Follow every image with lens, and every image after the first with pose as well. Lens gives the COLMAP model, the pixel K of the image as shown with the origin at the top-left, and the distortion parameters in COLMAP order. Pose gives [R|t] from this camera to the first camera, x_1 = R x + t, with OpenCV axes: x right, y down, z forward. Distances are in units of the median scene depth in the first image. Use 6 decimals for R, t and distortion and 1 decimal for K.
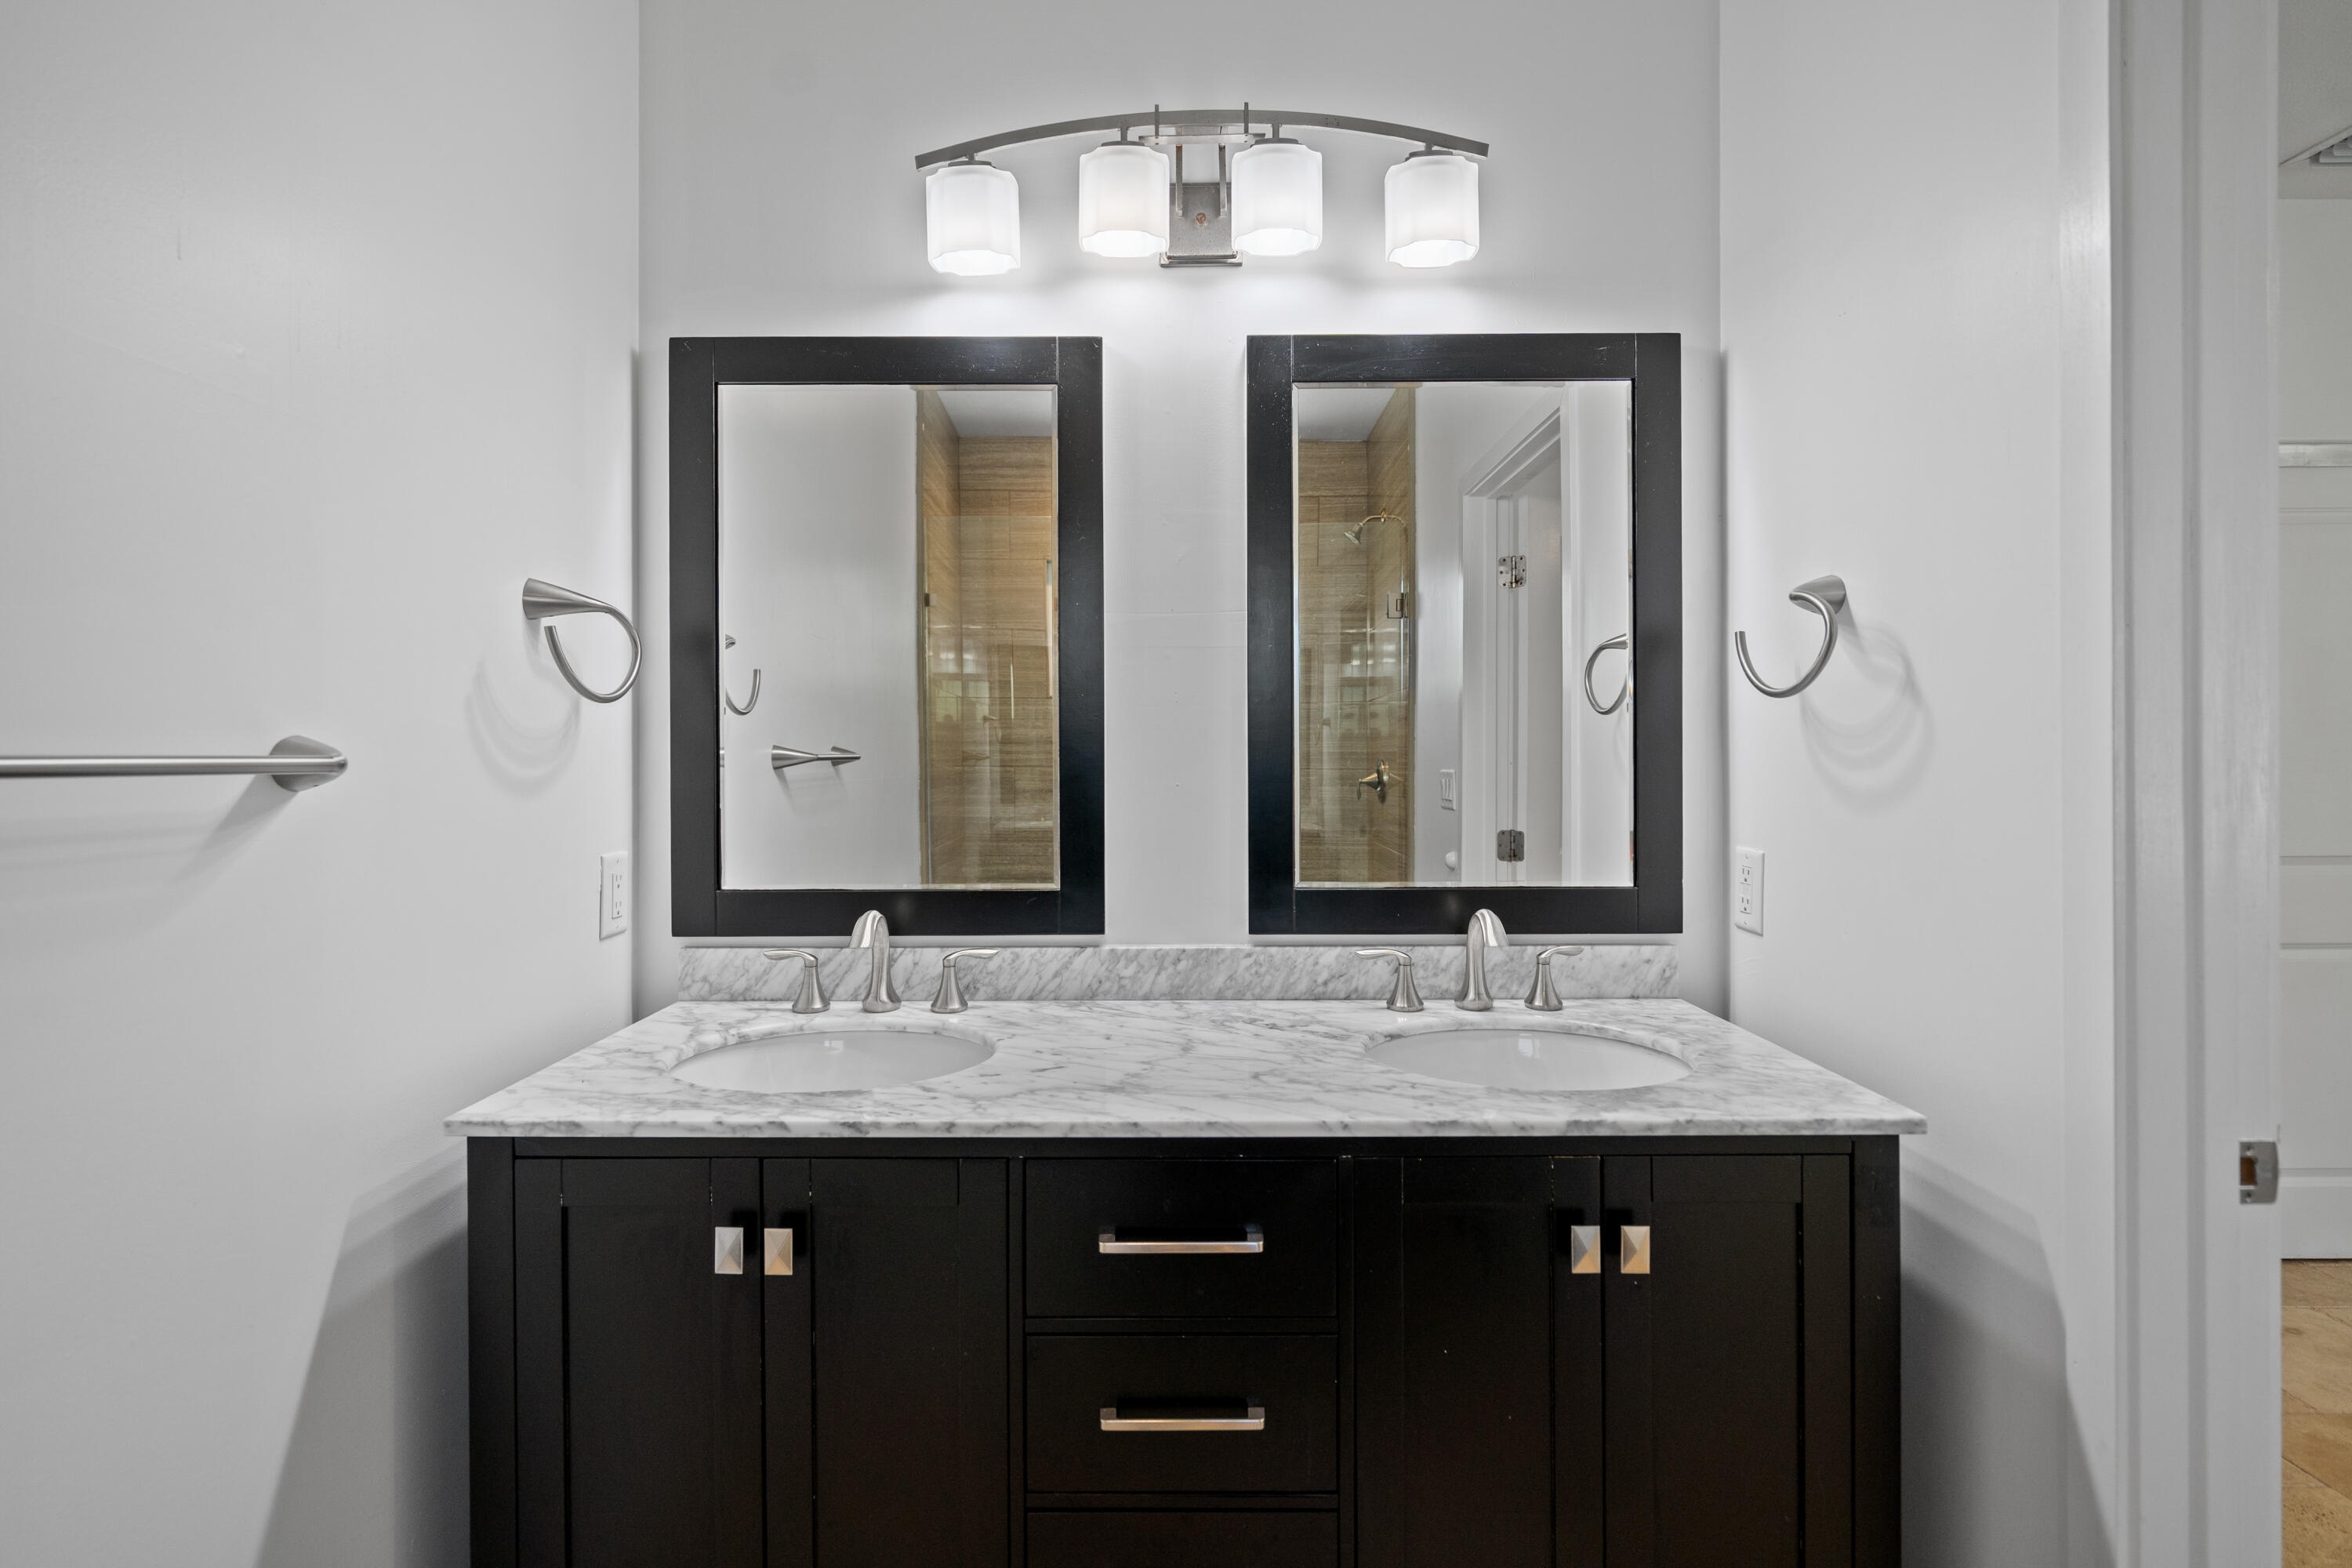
lens RADIAL K [[1070.3, 0, 1175.2], [0, 1070.3, 765.5], [0, 0, 1]] dist [-0.004611, 0.001163]
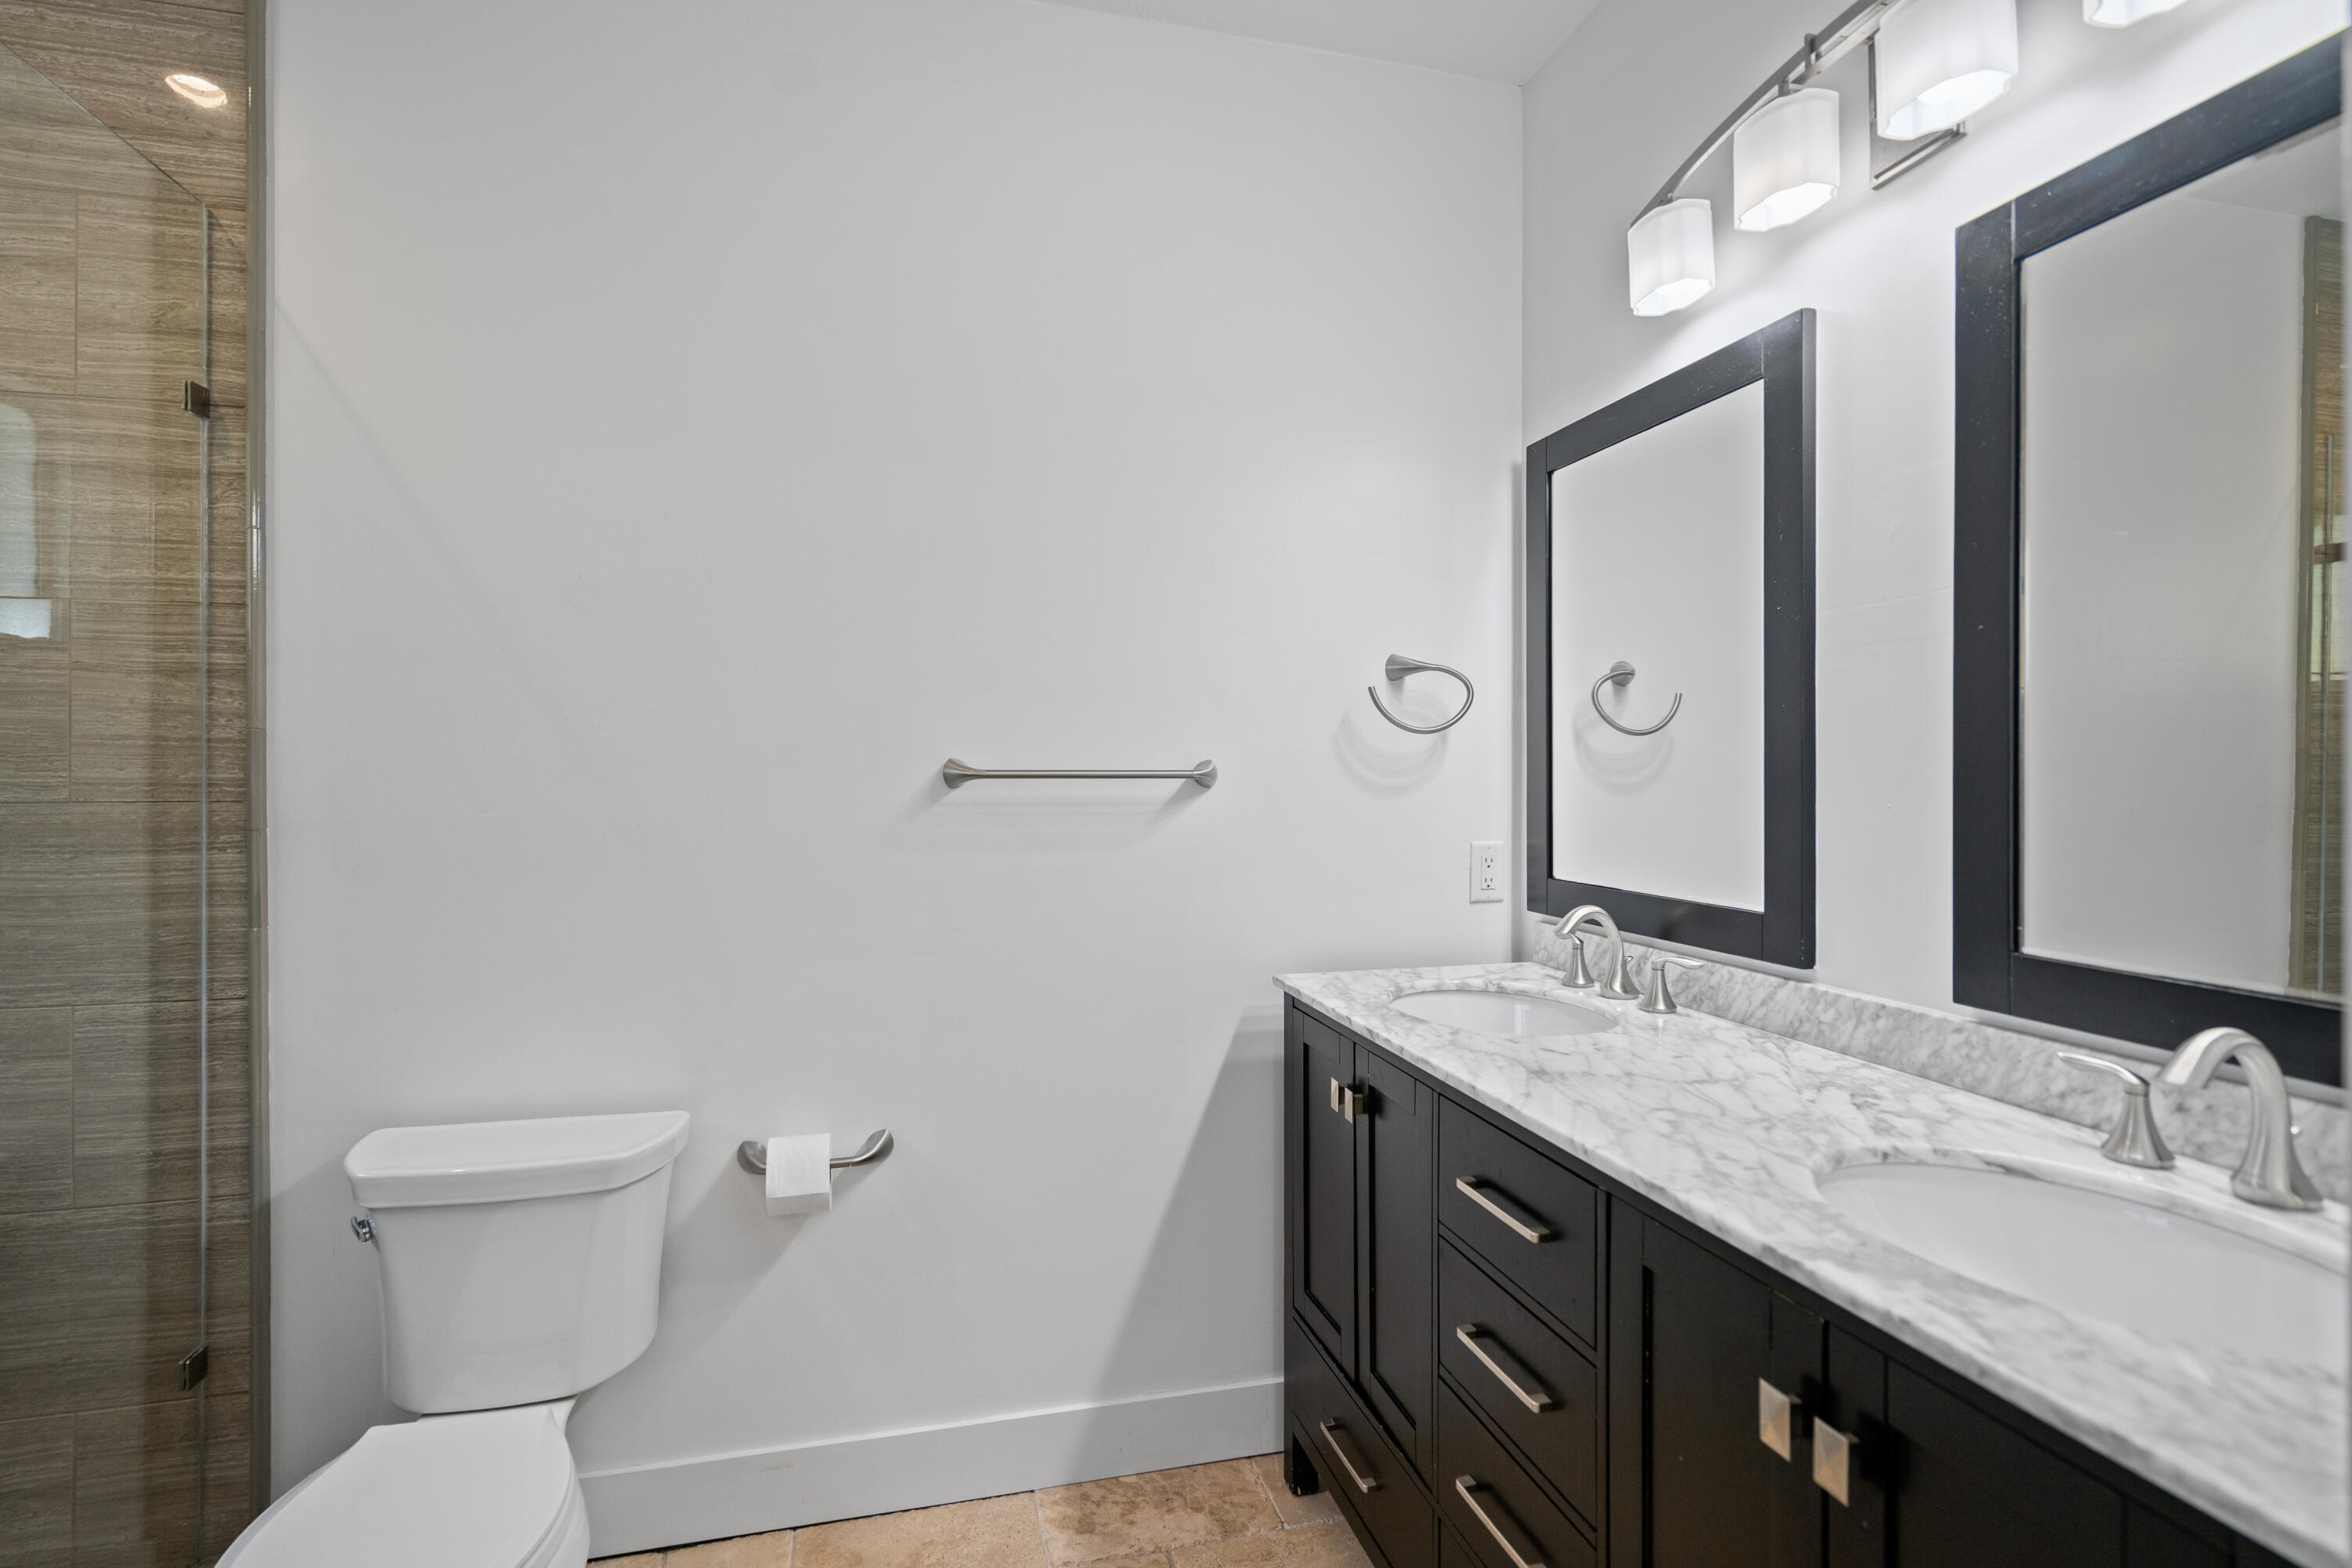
lens RADIAL K [[1070.3, 0, 1183.1], [0, 1070.3, 782.7], [0, 0, 1]] dist [-0.004611, 0.001163]
pose [[0.263794, 0.012960, -0.964492, 0.665079], [-0.010521, 0.999889, 0.010558, -0.003486], [0.964522, 0.007362, 0.263901, 0.257619]]
